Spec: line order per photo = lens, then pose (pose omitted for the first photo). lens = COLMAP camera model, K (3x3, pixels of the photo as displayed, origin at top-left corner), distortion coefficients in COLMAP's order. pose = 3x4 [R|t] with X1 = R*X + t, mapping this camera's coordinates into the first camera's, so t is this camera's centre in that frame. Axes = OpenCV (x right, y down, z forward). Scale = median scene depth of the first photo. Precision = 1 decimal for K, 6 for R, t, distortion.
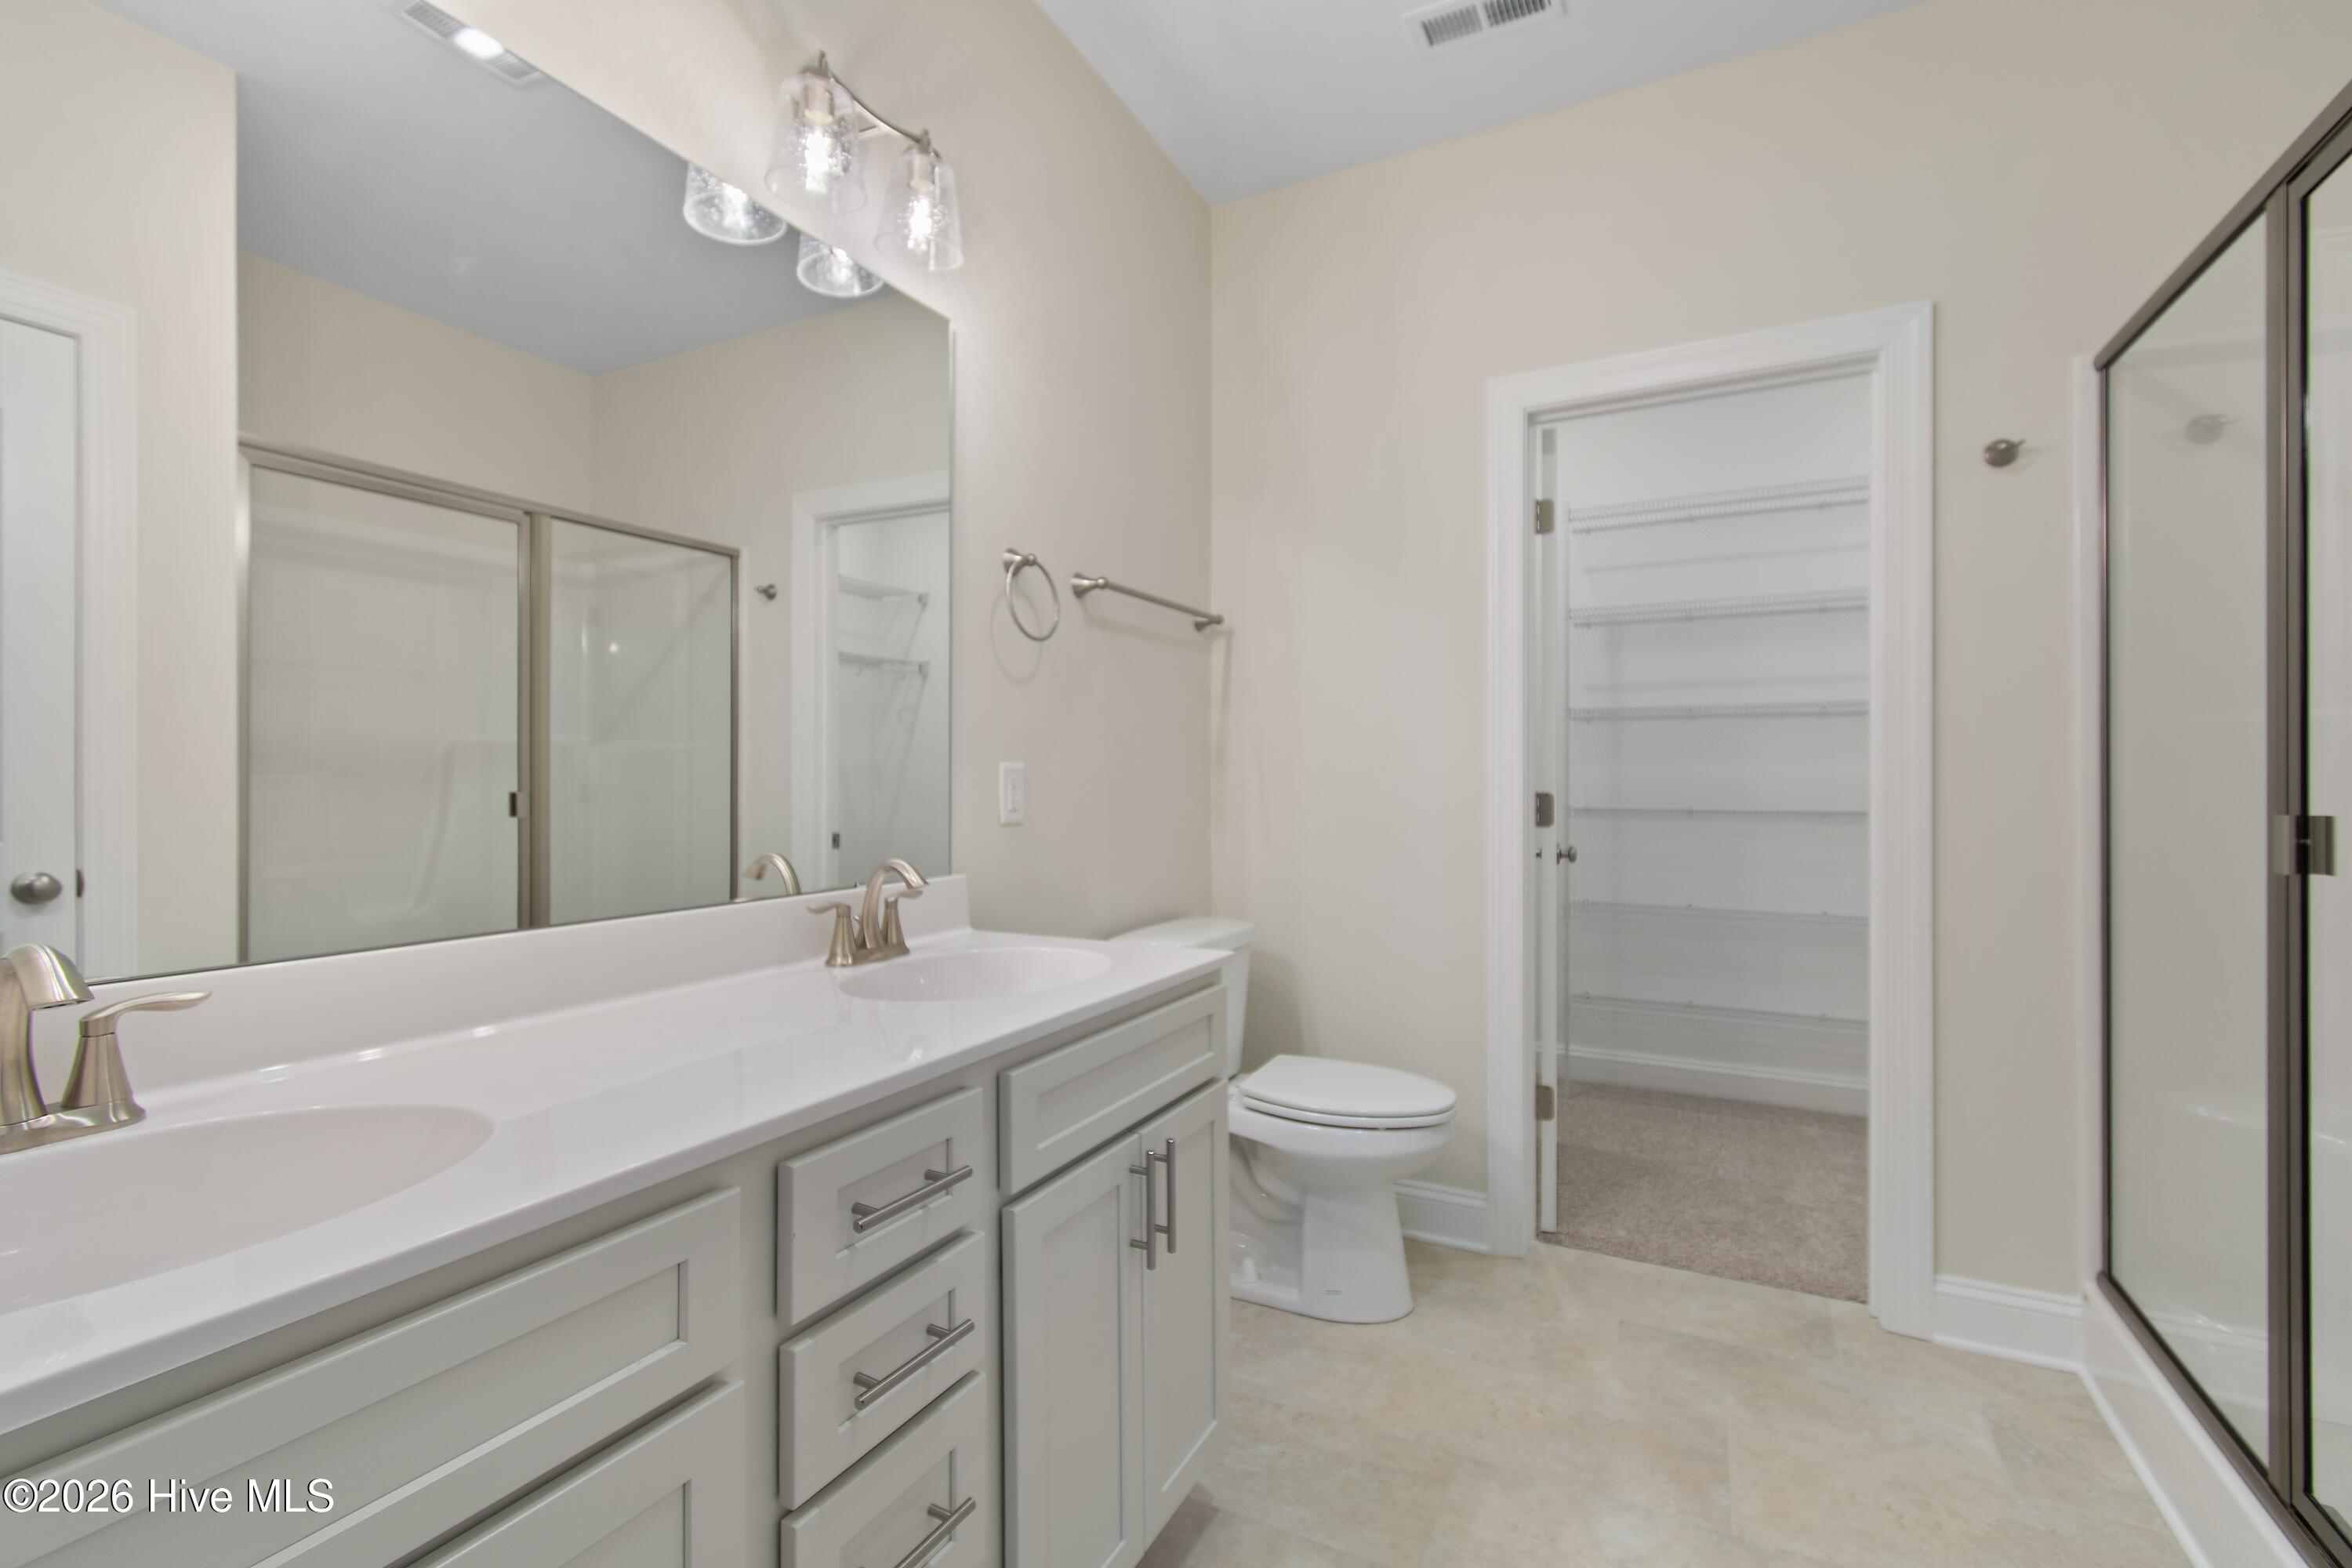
lens RADIAL K [[1041.1, 0, 1181.2], [0, 1041.1, 781.7], [0, 0, 1]] dist [0.004410, -0.001219]
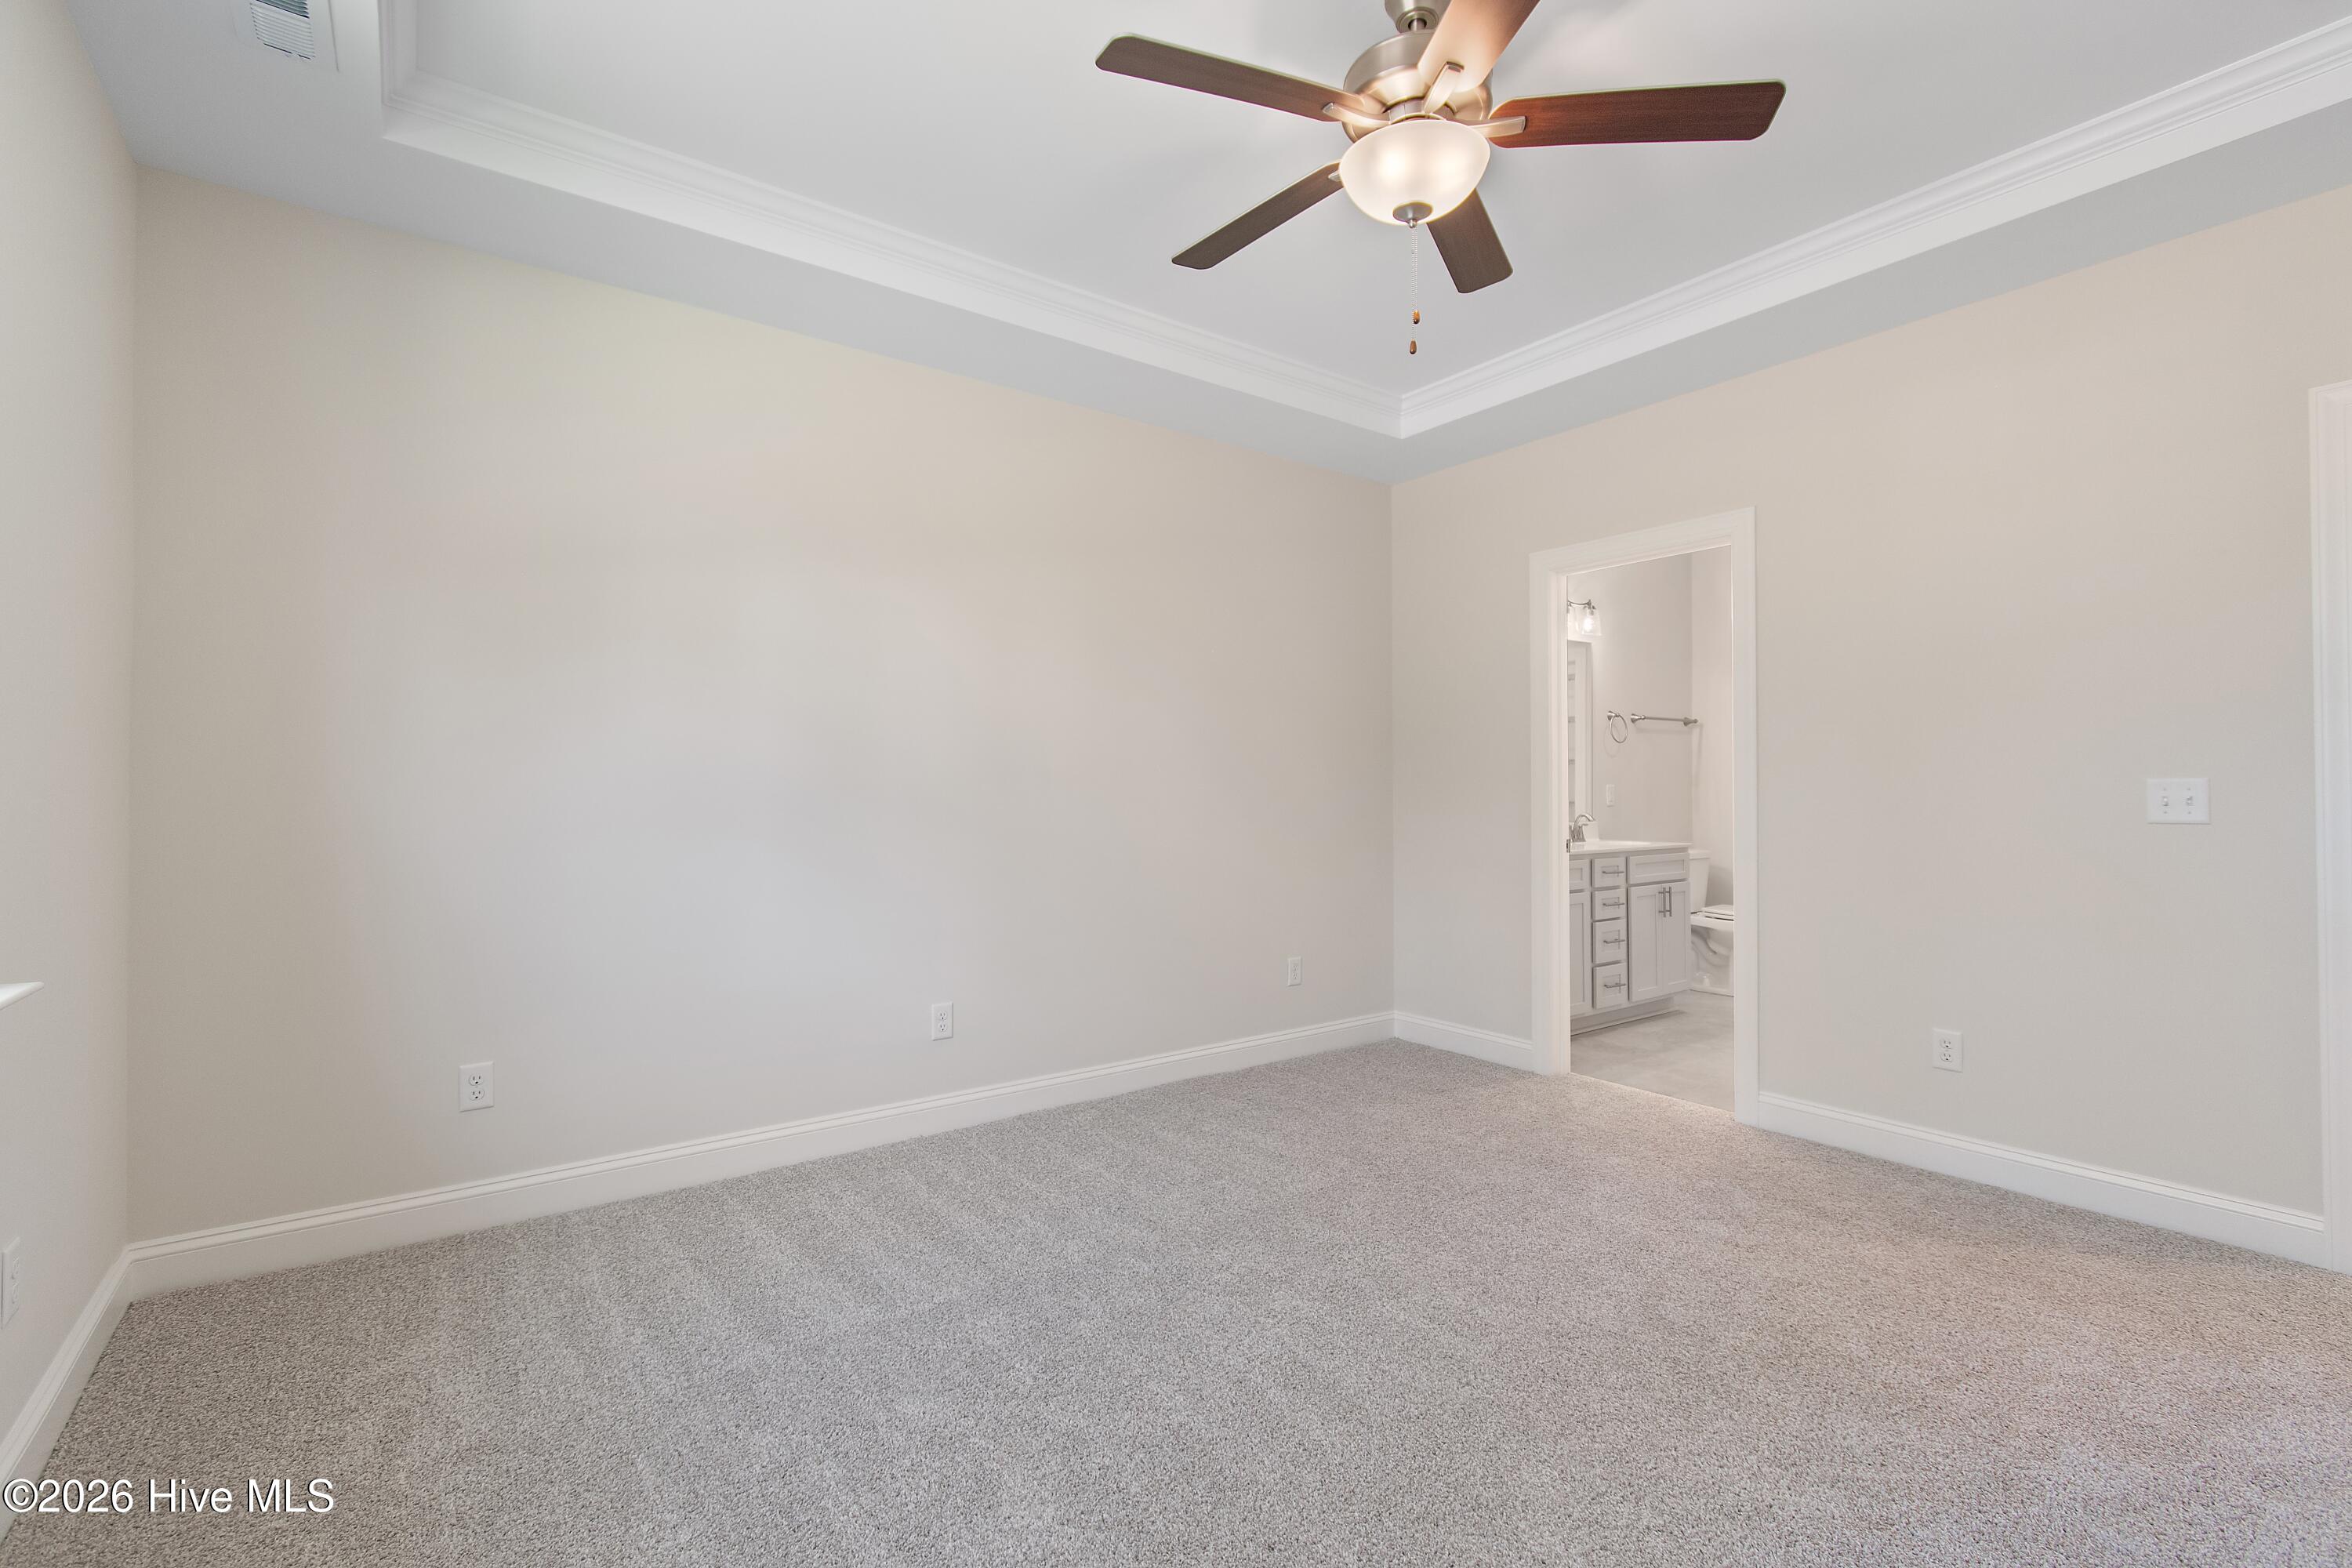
lens RADIAL K [[1041.1, 0, 1173.0], [0, 1041.1, 785.5], [0, 0, 1]] dist [0.004410, -0.001219]
pose [[0.893131, -0.004174, -0.449776, 0.055414], [0.001117, 0.999974, -0.007062, 0.002465], [0.449794, 0.005805, 0.893113, -2.194219]]
